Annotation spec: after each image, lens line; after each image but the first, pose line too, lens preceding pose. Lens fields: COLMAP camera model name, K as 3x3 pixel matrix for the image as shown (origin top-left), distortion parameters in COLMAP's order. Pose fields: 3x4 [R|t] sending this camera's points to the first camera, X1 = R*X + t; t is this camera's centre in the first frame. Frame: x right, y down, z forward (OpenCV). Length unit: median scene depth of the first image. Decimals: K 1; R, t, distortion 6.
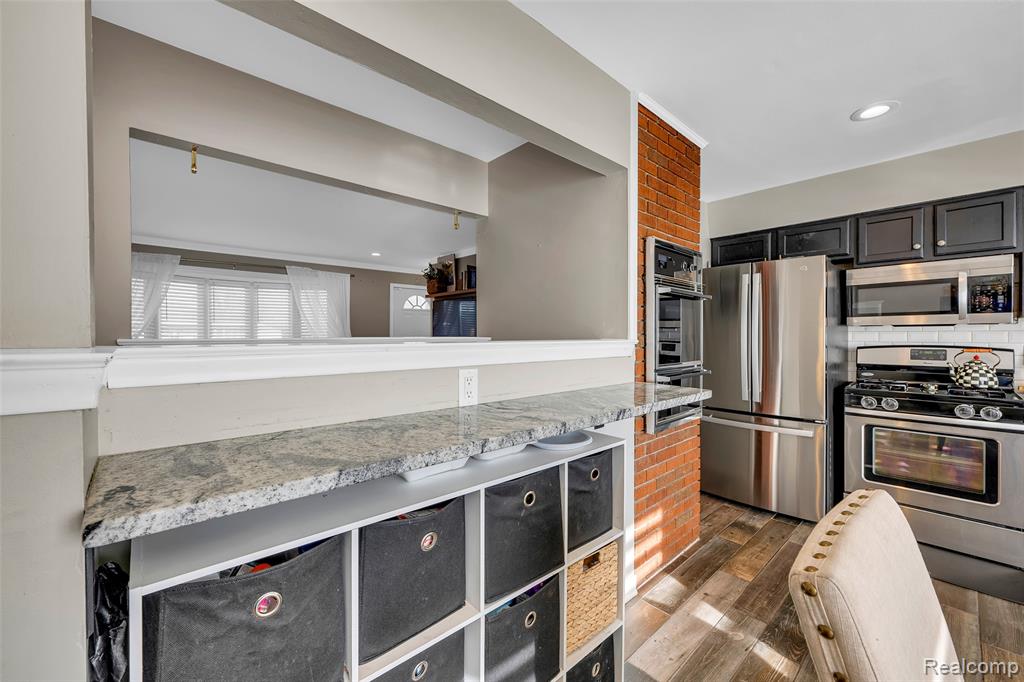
lens RADIAL K [[411.5, 0, 509.9], [0, 411.5, 338.9], [0, 0, 1]] dist [0.001274, -0.000133]
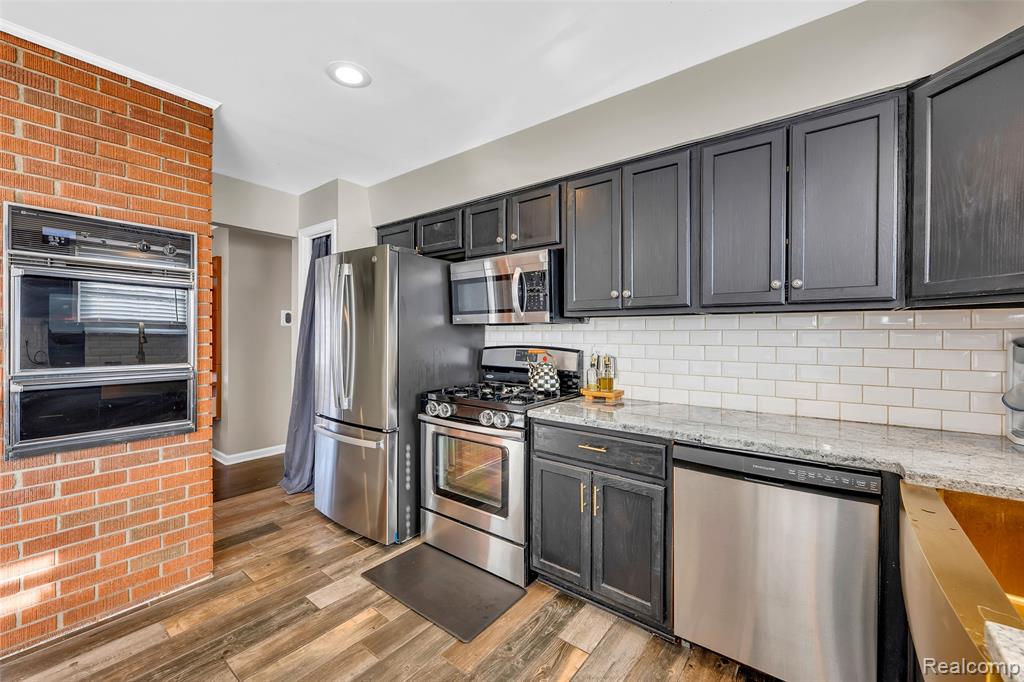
lens RADIAL K [[413.8, 0, 512.8], [0, 413.8, 337.0], [0, 0, 1]] dist [0.000167, 0.000093]
pose [[0.987057, 0.007650, 0.160185, 0.874644], [-0.007029, 0.999965, -0.004439, -0.000119], [-0.160214, 0.003256, 0.987077, 0.070232]]
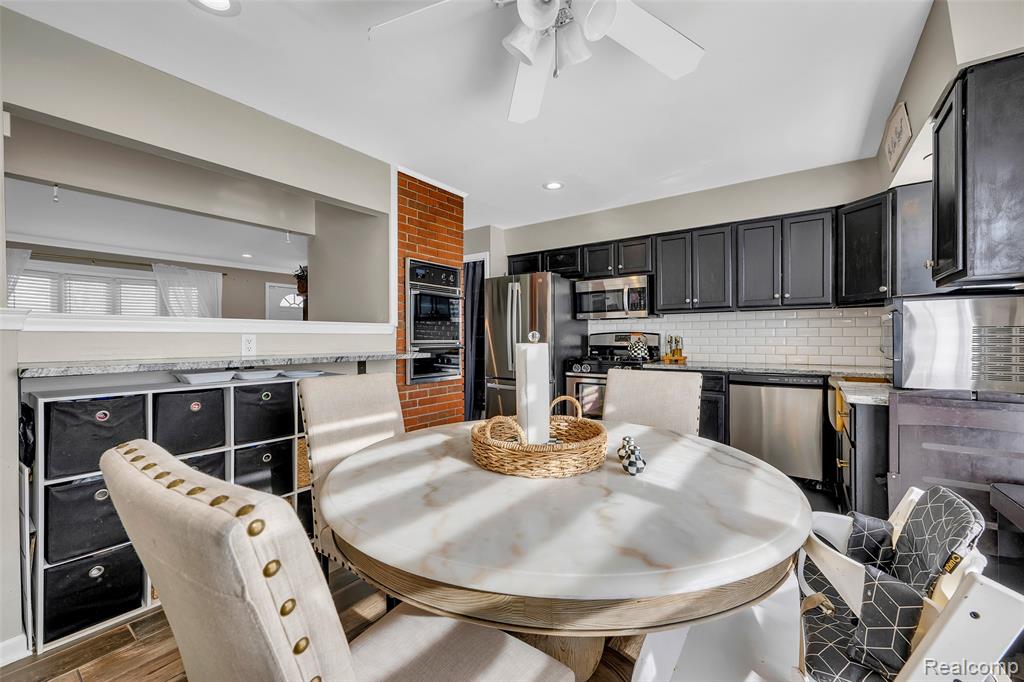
lens RADIAL K [[413.8, 0, 513.3], [0, 413.8, 342.7], [0, 0, 1]] dist [-0.000256, 0.000240]
pose [[0.980298, -0.002971, 0.197501, 0.322857], [0.002569, 0.999994, 0.002292, 0.053208], [-0.197507, -0.001739, 0.980300, -0.462298]]
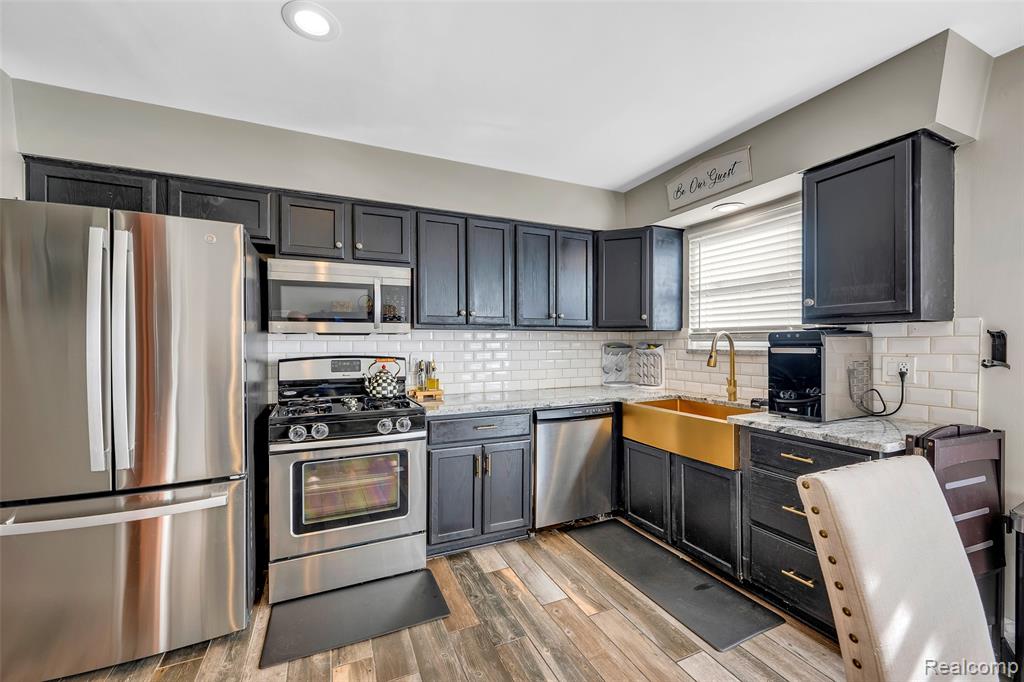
lens RADIAL K [[413.8, 0, 513.3], [0, 413.8, 342.7], [0, 0, 1]] dist [-0.000256, 0.000240]
pose [[0.308550, 0.003179, 0.951203, 0.259028], [0.010670, 0.999920, -0.006803, -0.003691], [-0.951148, 0.012248, 0.308491, 0.373353]]
